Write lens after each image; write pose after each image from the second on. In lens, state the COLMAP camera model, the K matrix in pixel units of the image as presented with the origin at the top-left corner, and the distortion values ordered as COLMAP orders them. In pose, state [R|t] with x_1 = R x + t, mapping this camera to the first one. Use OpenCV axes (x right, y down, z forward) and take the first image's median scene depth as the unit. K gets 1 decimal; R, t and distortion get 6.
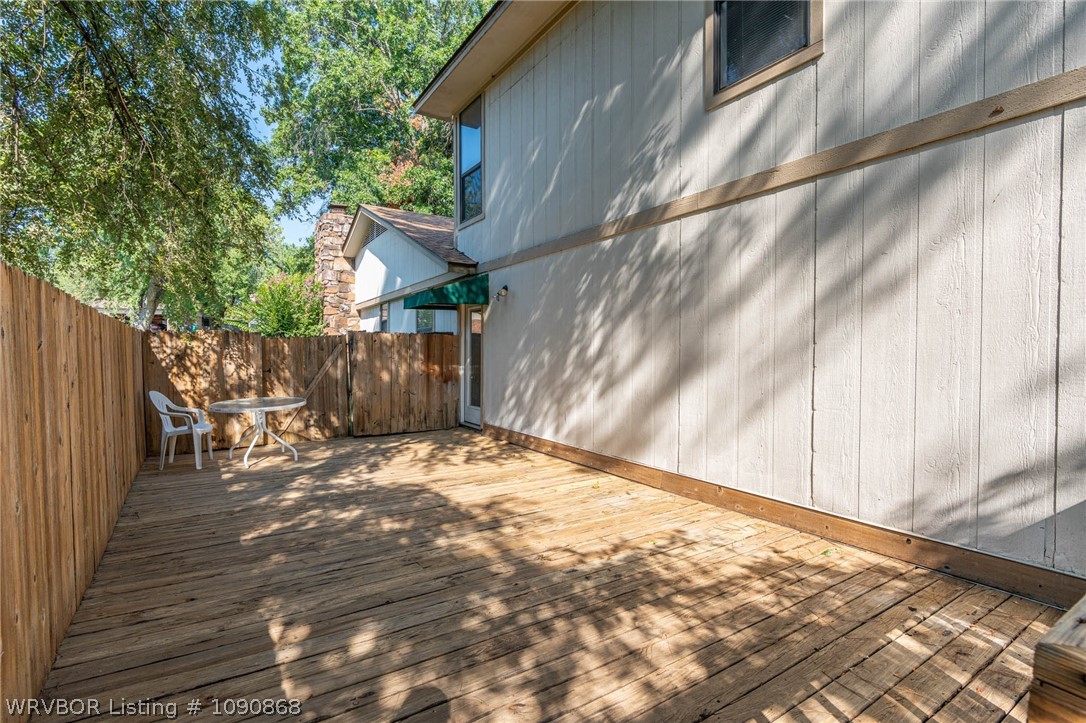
lens RADIAL K [[511.7, 0, 543.0], [0, 511.7, 361.5], [0, 0, 1]] dist [-0.000758, 0.000362]
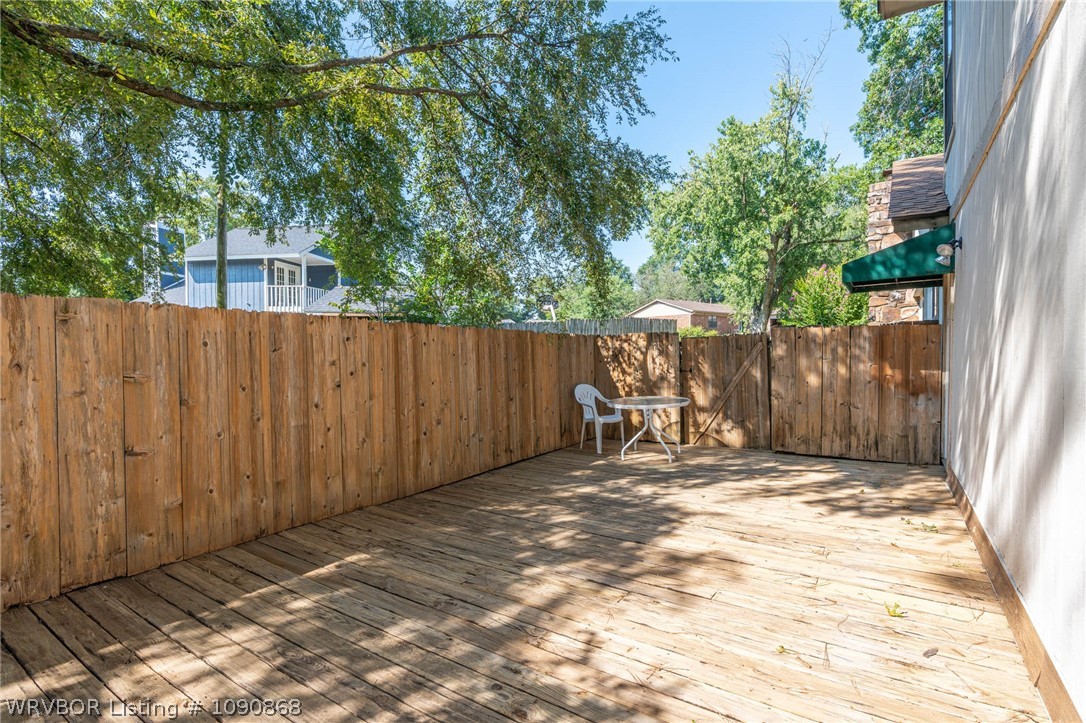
lens RADIAL K [[533.7, 0, 543.0], [0, 533.7, 361.5], [0, 0, 1]] dist [-0.001214, 0.000392]
pose [[0.392837, 0.008820, -0.919566, 0.486907], [-0.007756, 0.999950, 0.006278, -0.007909], [0.919575, 0.004666, 0.392886, 0.493084]]
